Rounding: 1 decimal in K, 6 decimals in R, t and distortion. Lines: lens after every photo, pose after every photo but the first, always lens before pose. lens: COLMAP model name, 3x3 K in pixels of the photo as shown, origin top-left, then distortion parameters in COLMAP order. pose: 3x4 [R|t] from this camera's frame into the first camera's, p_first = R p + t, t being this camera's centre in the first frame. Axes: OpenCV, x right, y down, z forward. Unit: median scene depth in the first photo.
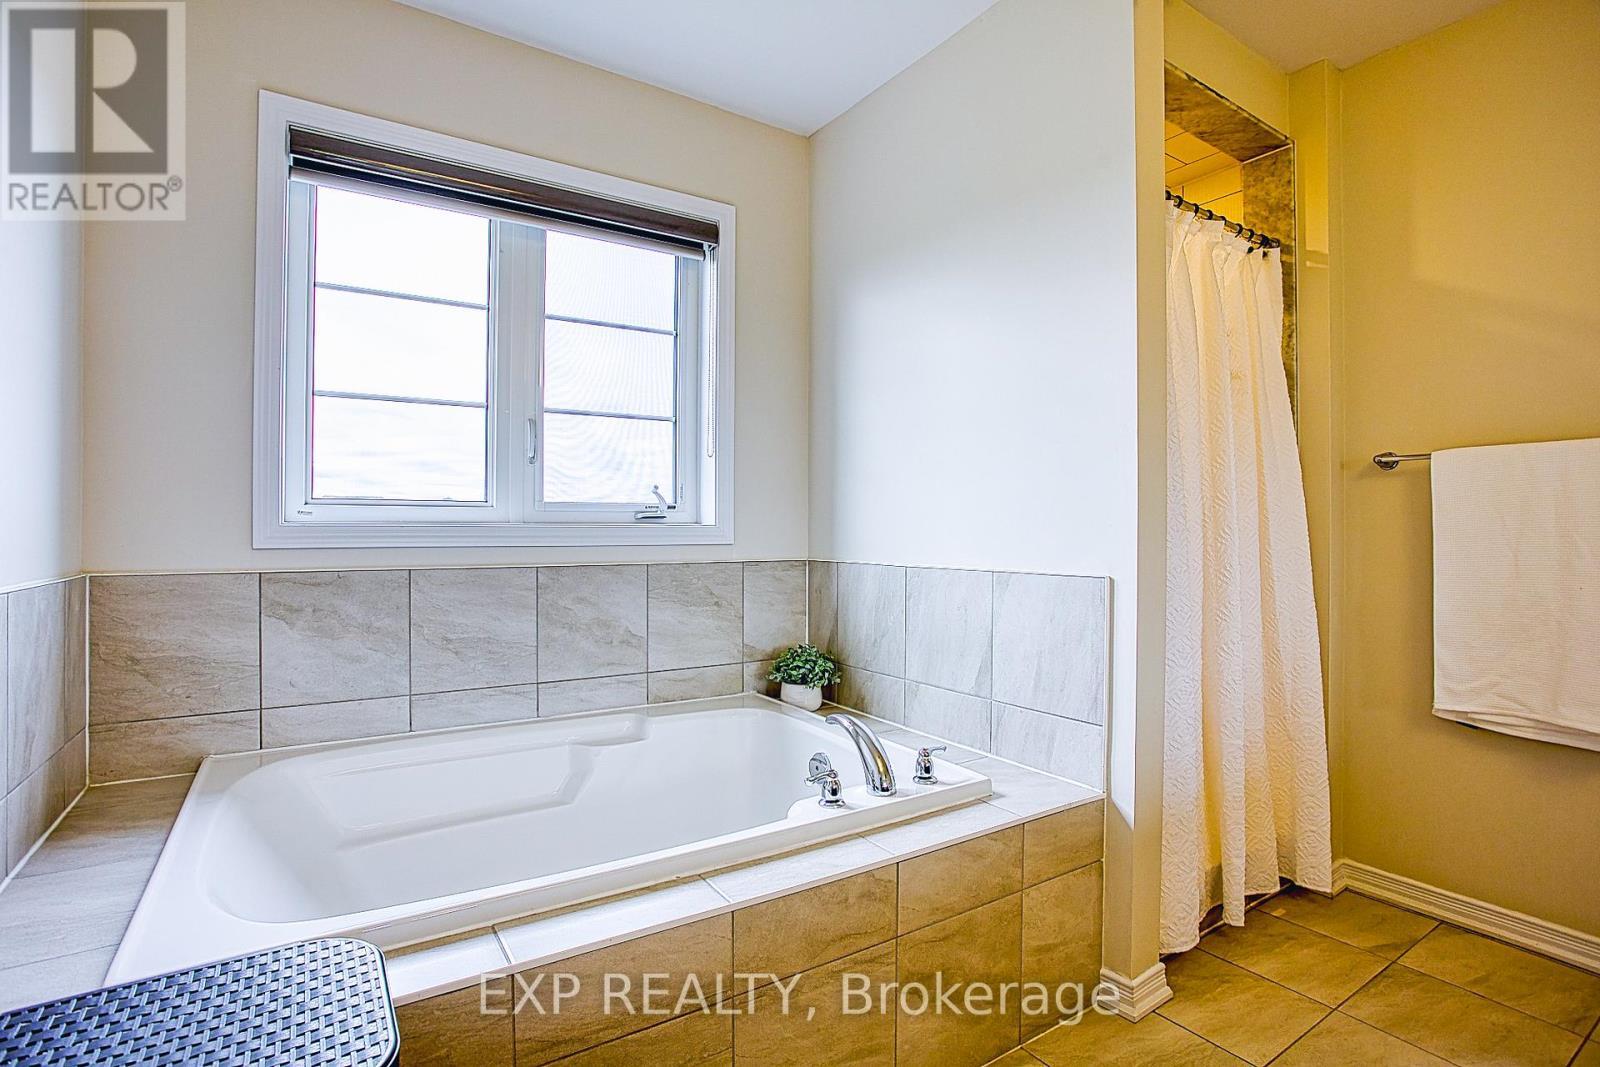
lens RADIAL K [[764.4, 0, 803.8], [0, 764.4, 532.1], [0, 0, 1]] dist [-0.005592, 0.000501]
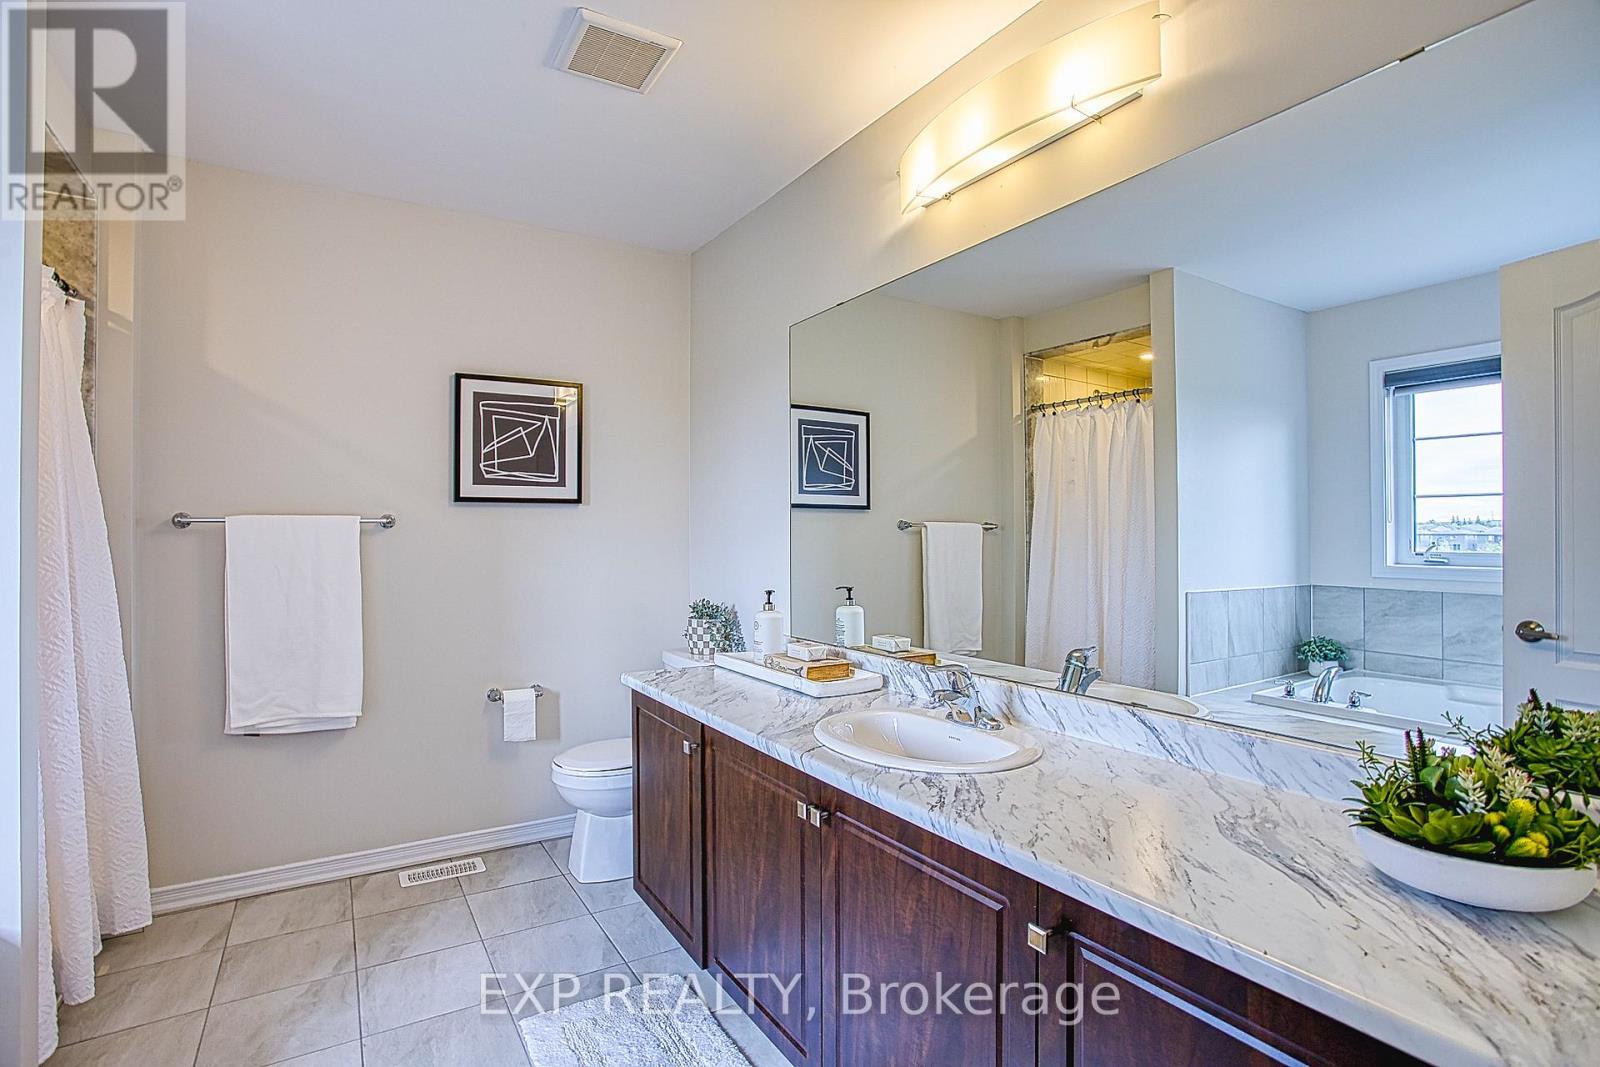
lens RADIAL K [[764.4, 0, 801.8], [0, 764.4, 532.1], [0, 0, 1]] dist [-0.005592, 0.000501]
pose [[0.036850, 0.000713, 0.999321, -0.351914], [-0.001423, 0.999999, -0.000661, -0.082081], [-0.999320, -0.001397, 0.036851, 0.041093]]
